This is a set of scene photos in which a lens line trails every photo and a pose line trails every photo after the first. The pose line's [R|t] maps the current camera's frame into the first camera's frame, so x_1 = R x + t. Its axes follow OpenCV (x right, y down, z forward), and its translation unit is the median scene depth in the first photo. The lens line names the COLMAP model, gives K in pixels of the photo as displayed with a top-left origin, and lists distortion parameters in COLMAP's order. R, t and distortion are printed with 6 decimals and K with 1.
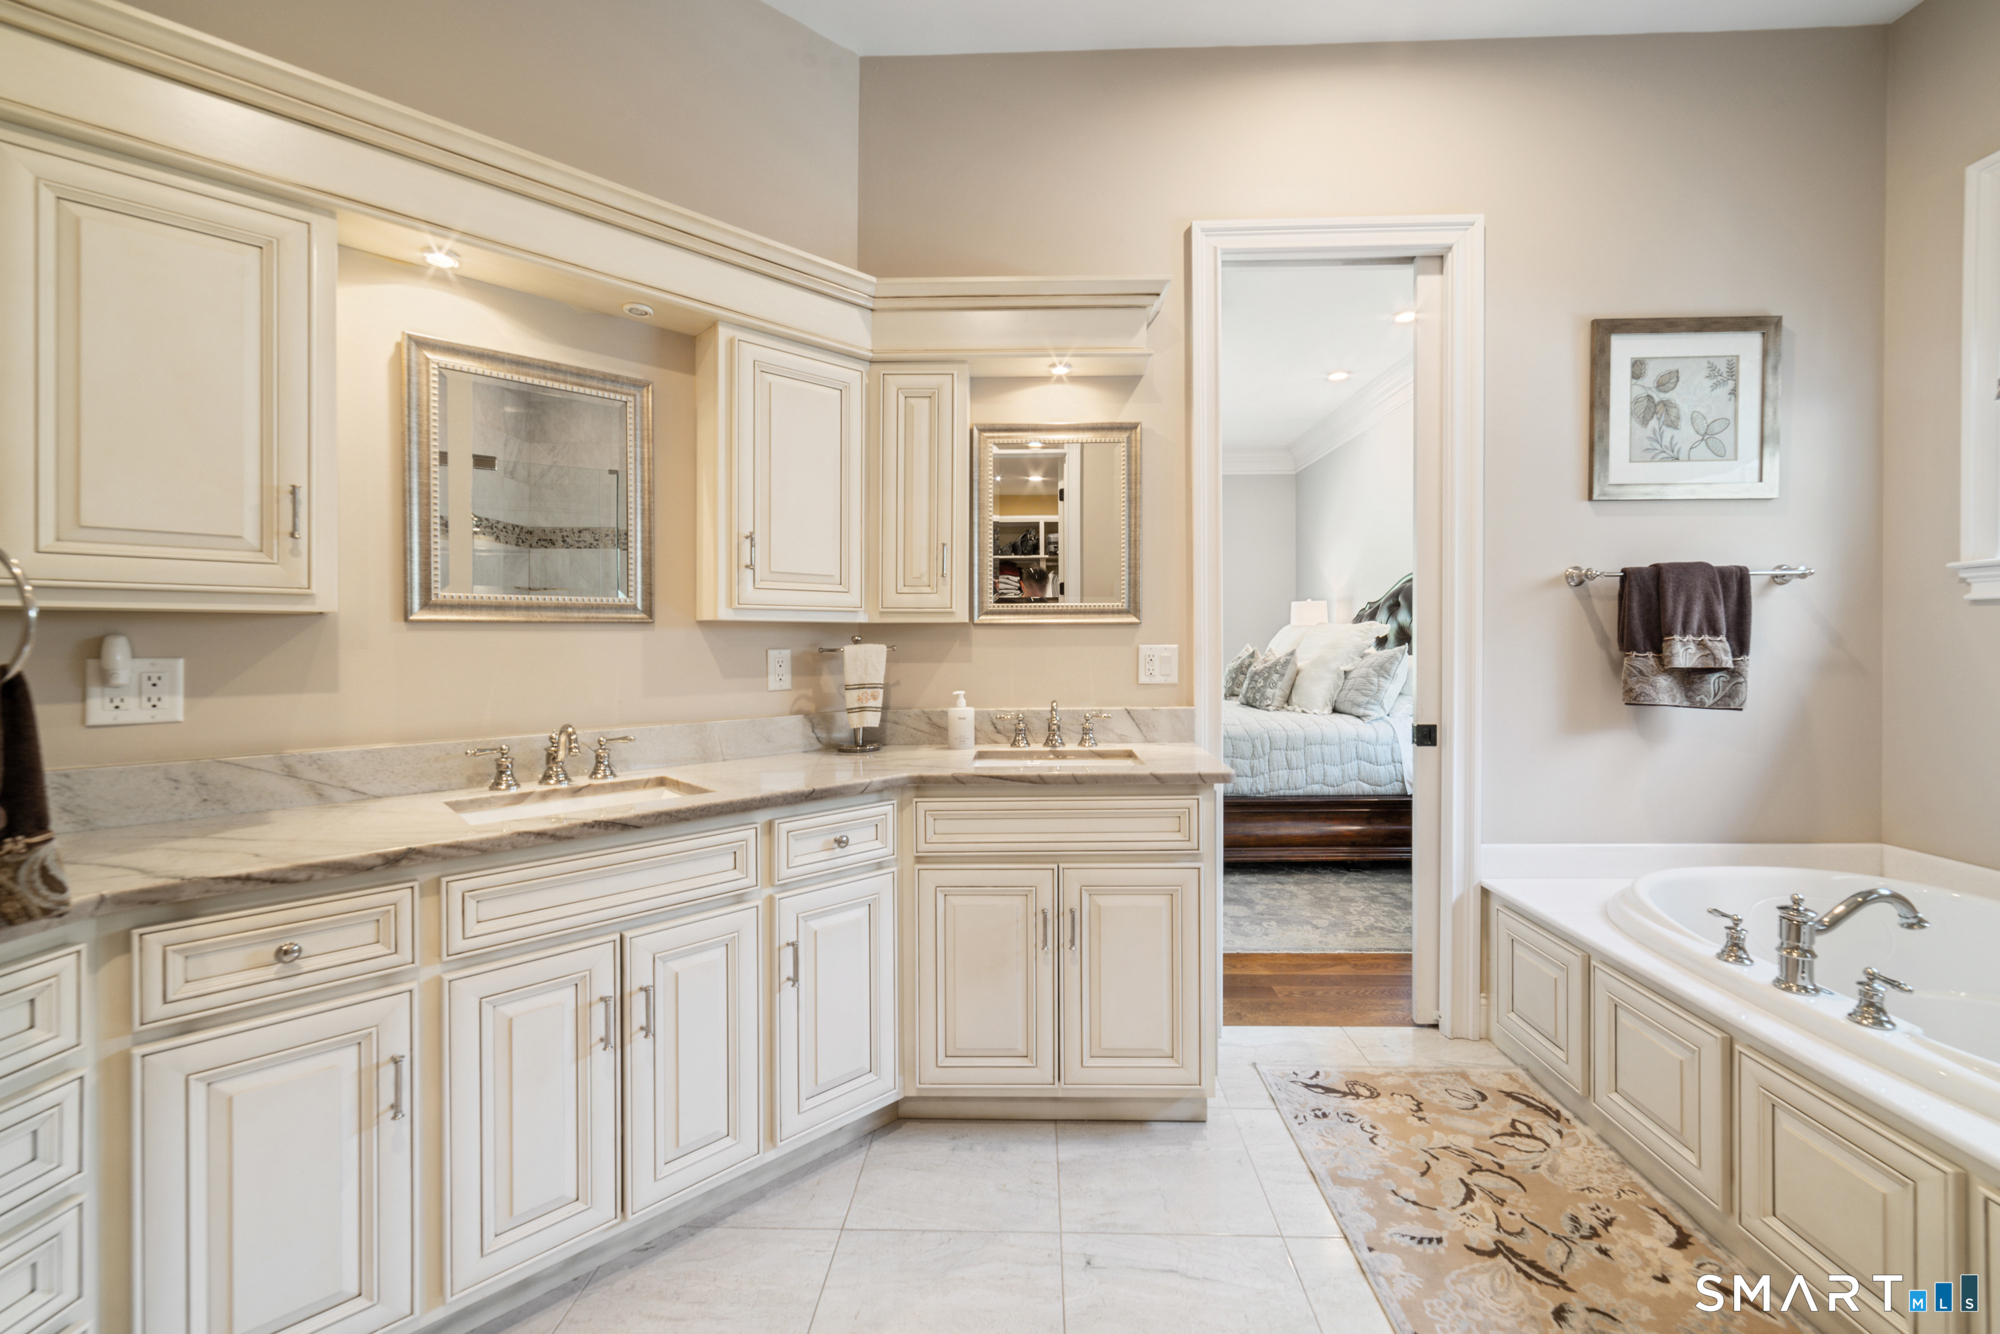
lens RADIAL K [[794.0, 0, 1008.7], [0, 794.0, 648.4], [0, 0, 1]] dist [0.002012, 0.000128]
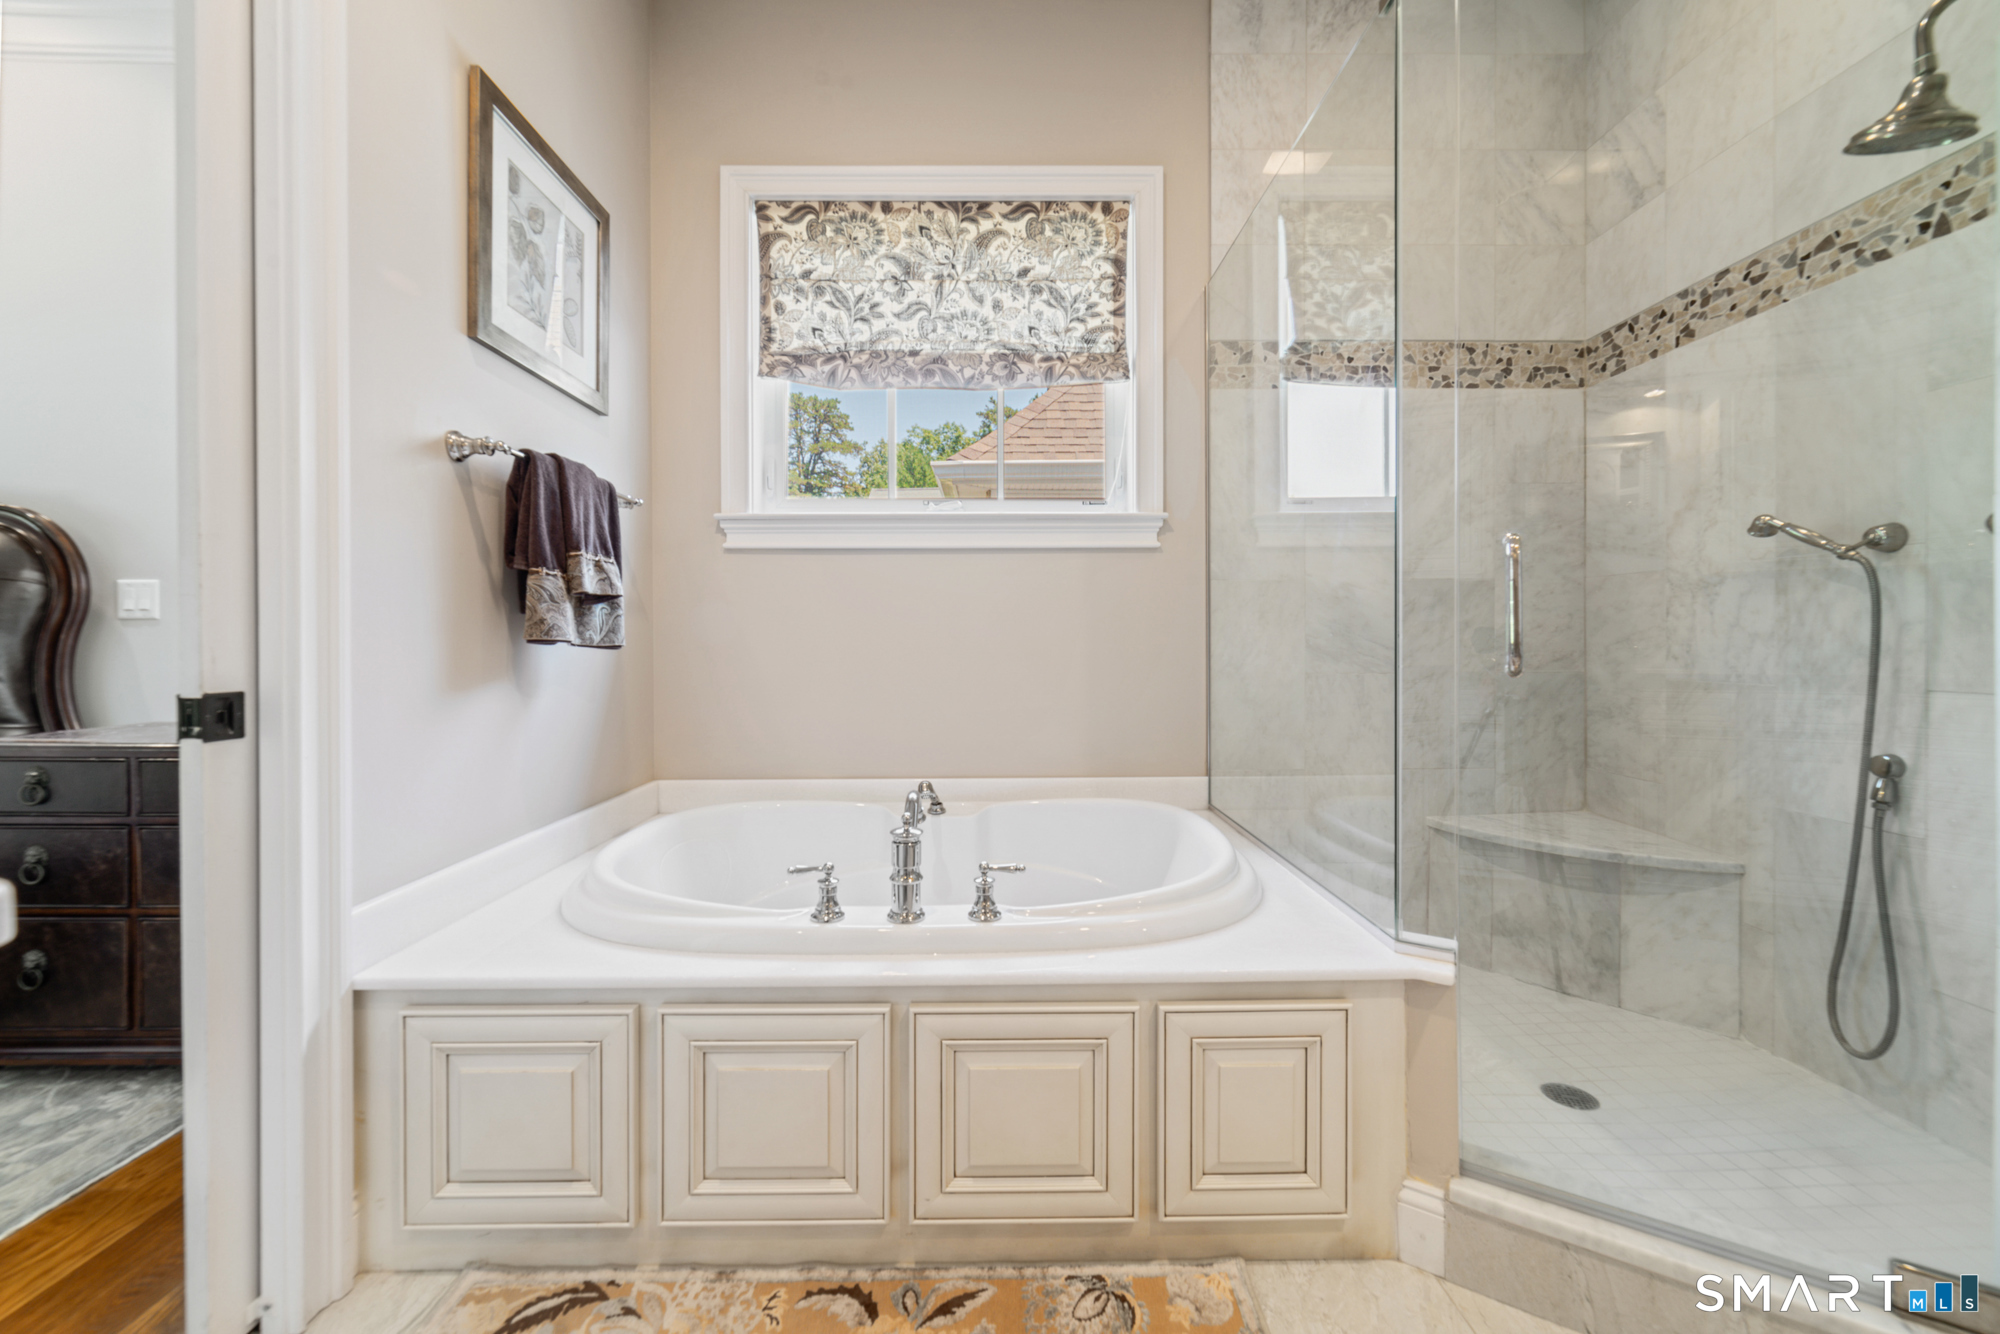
lens RADIAL K [[794.0, 0, 1008.7], [0, 794.0, 648.4], [0, 0, 1]] dist [0.002012, 0.000128]
pose [[-0.047586, -0.001126, 0.998867, 0.052137], [0.010383, 0.999945, 0.001622, 0.081355], [-0.998813, 0.010448, -0.047572, 0.626014]]
